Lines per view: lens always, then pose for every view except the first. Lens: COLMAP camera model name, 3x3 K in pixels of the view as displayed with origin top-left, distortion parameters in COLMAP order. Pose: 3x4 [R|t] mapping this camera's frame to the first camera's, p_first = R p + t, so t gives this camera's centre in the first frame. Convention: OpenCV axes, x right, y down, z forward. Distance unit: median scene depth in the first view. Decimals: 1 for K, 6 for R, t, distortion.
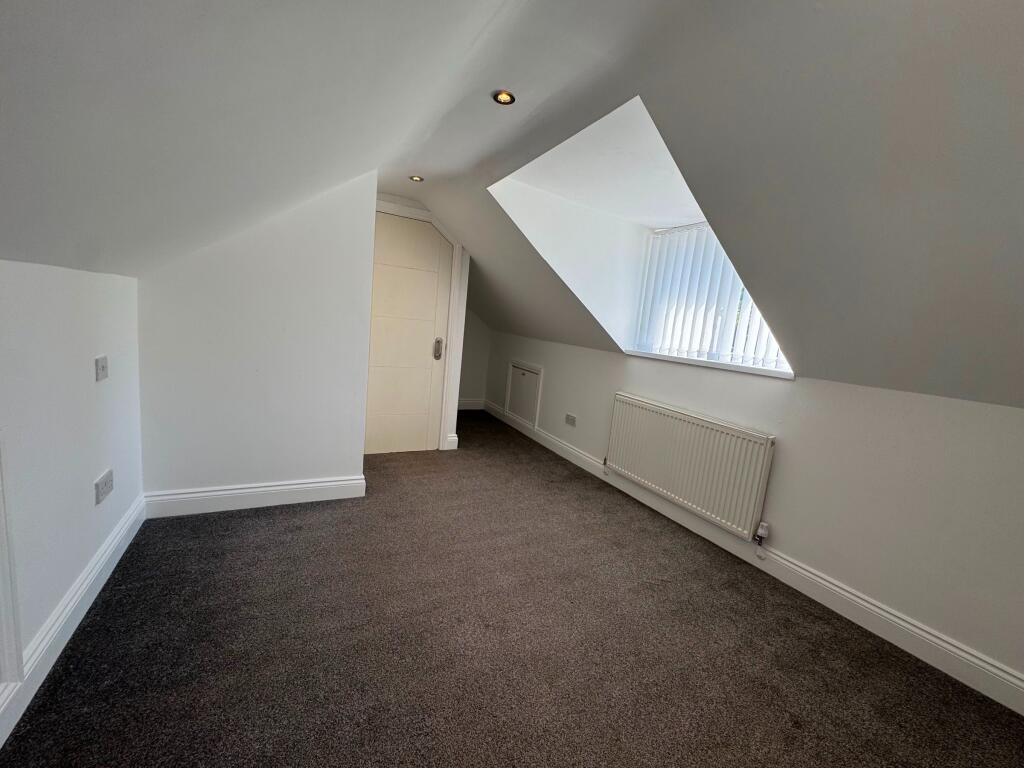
lens RADIAL K [[409.2, 0, 512.1], [0, 409.2, 382.3], [0, 0, 1]] dist [-0.004786, 0.000208]
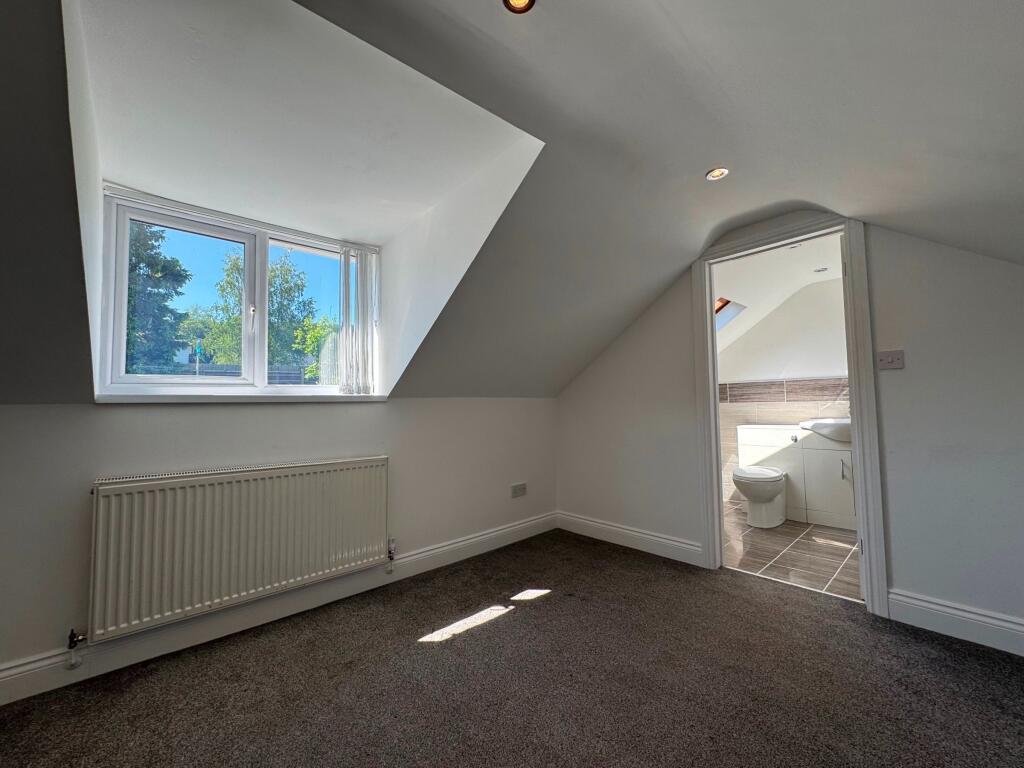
lens RADIAL K [[409.2, 0, 512.1], [0, 409.2, 382.3], [0, 0, 1]] dist [-0.004786, 0.000208]
pose [[-0.236328, -0.041264, 0.970797, -0.429307], [0.129511, 0.988846, 0.073559, -0.084035], [-0.963004, 0.143112, -0.228348, 0.791679]]
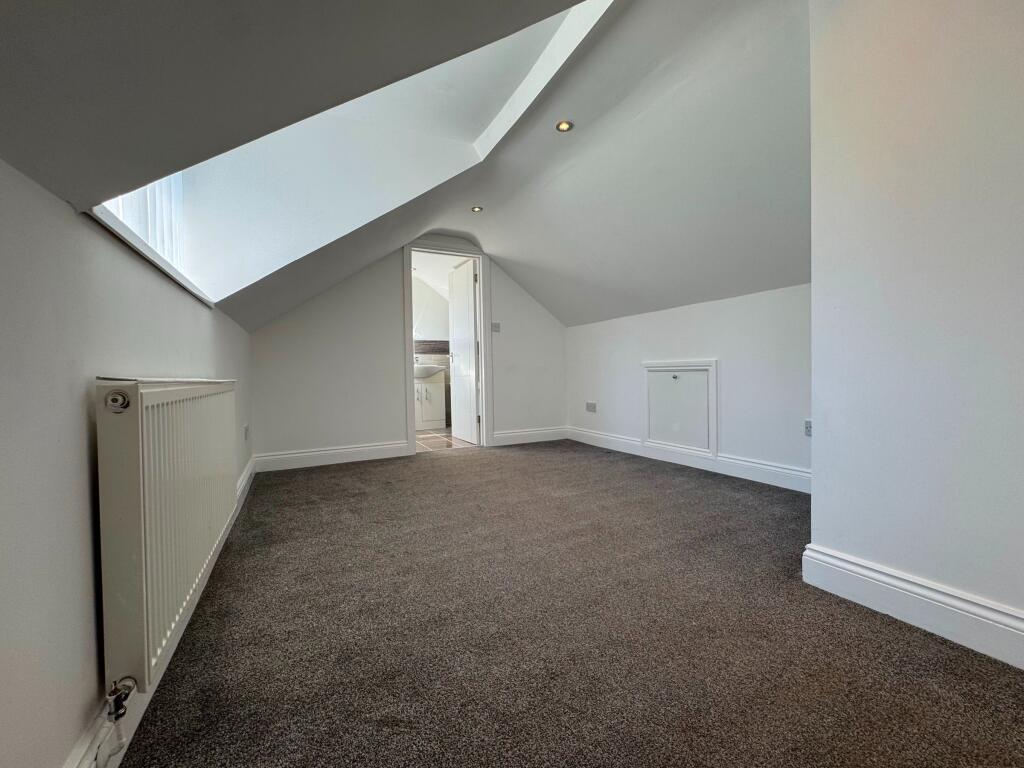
lens RADIAL K [[409.2, 0, 512.1], [0, 409.2, 382.3], [0, 0, 1]] dist [-0.004786, 0.000208]
pose [[-0.996629, -0.079844, 0.018842, 0.036526], [-0.075705, 0.983598, 0.163718, -0.033397], [-0.031605, 0.161740, -0.986327, 1.585761]]
